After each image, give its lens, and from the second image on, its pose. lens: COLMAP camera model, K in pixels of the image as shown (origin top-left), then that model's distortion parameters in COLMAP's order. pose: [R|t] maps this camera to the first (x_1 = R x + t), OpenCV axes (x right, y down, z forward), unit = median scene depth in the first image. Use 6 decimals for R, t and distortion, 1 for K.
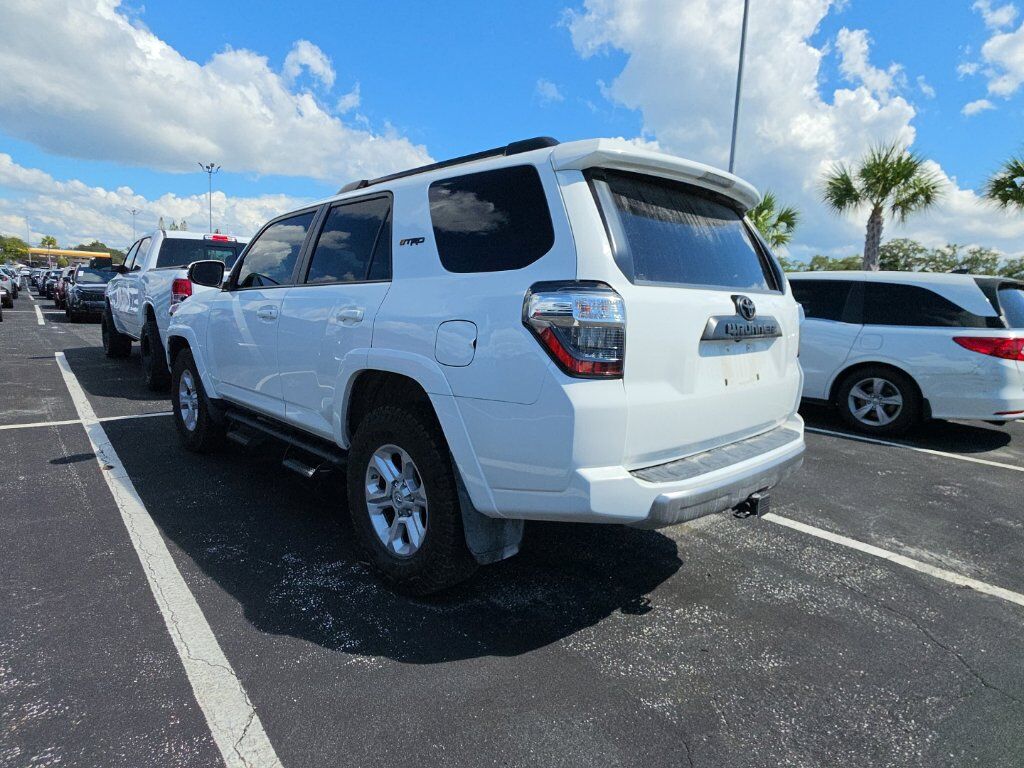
lens RADIAL K [[585.6, 0, 504.3], [0, 585.6, 377.7], [0, 0, 1]] dist [0.014646, -0.005456]
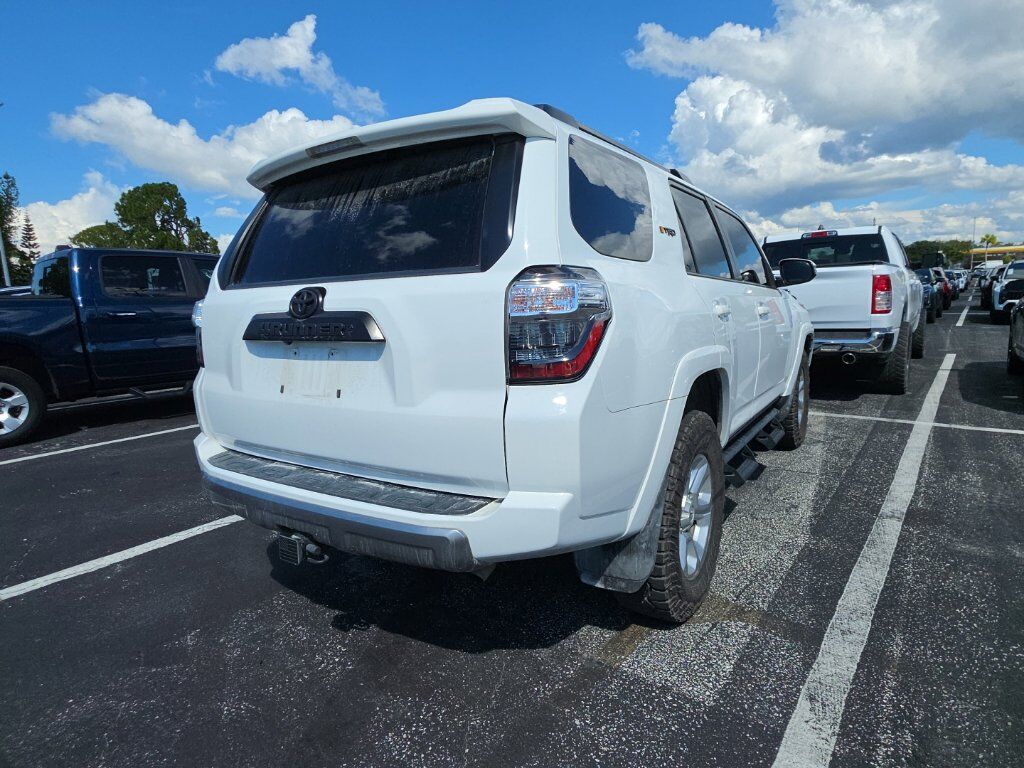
lens RADIAL K [[585.6, 0, 504.9], [0, 585.6, 384.8], [0, 0, 1]] dist [0.014646, -0.005456]
pose [[0.214565, 0.096952, -0.971886, 1.144282], [-0.086913, 0.993009, 0.079871, -0.085616], [0.972835, 0.067332, 0.221491, 0.995269]]
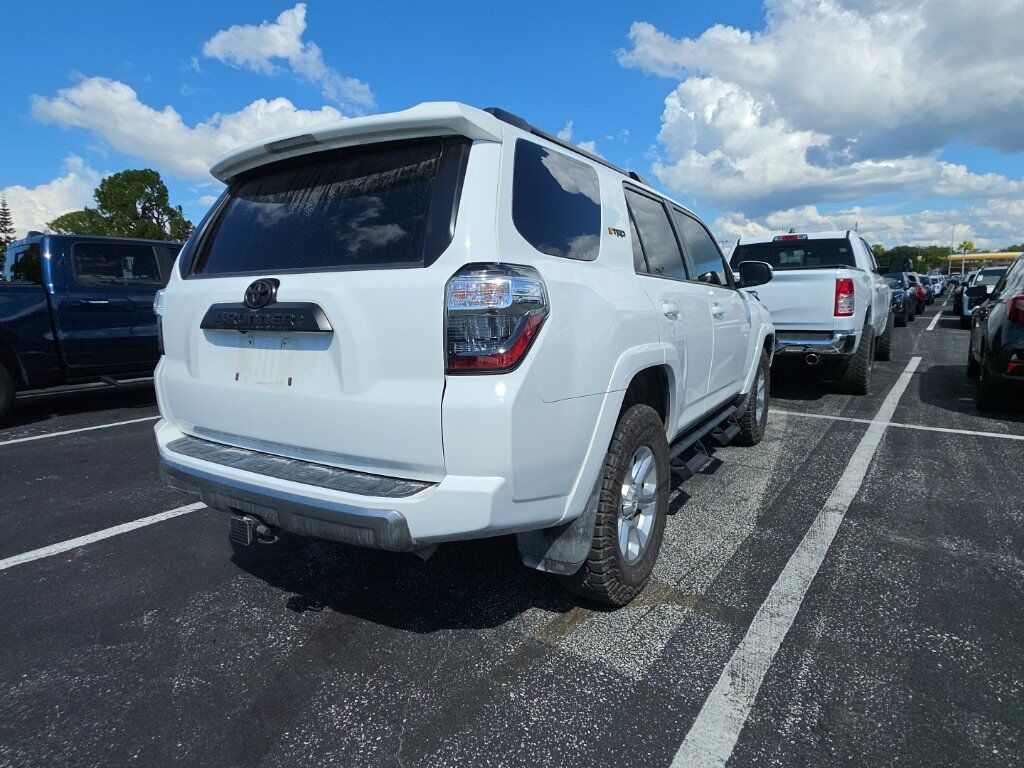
lens RADIAL K [[585.6, 0, 505.7], [0, 585.6, 383.7], [0, 0, 1]] dist [0.014646, -0.005456]
pose [[0.237638, 0.105129, -0.965648, 1.192987], [-0.105127, 0.991070, 0.082025, -0.087271], [0.965648, 0.082024, 0.246568, 1.038689]]
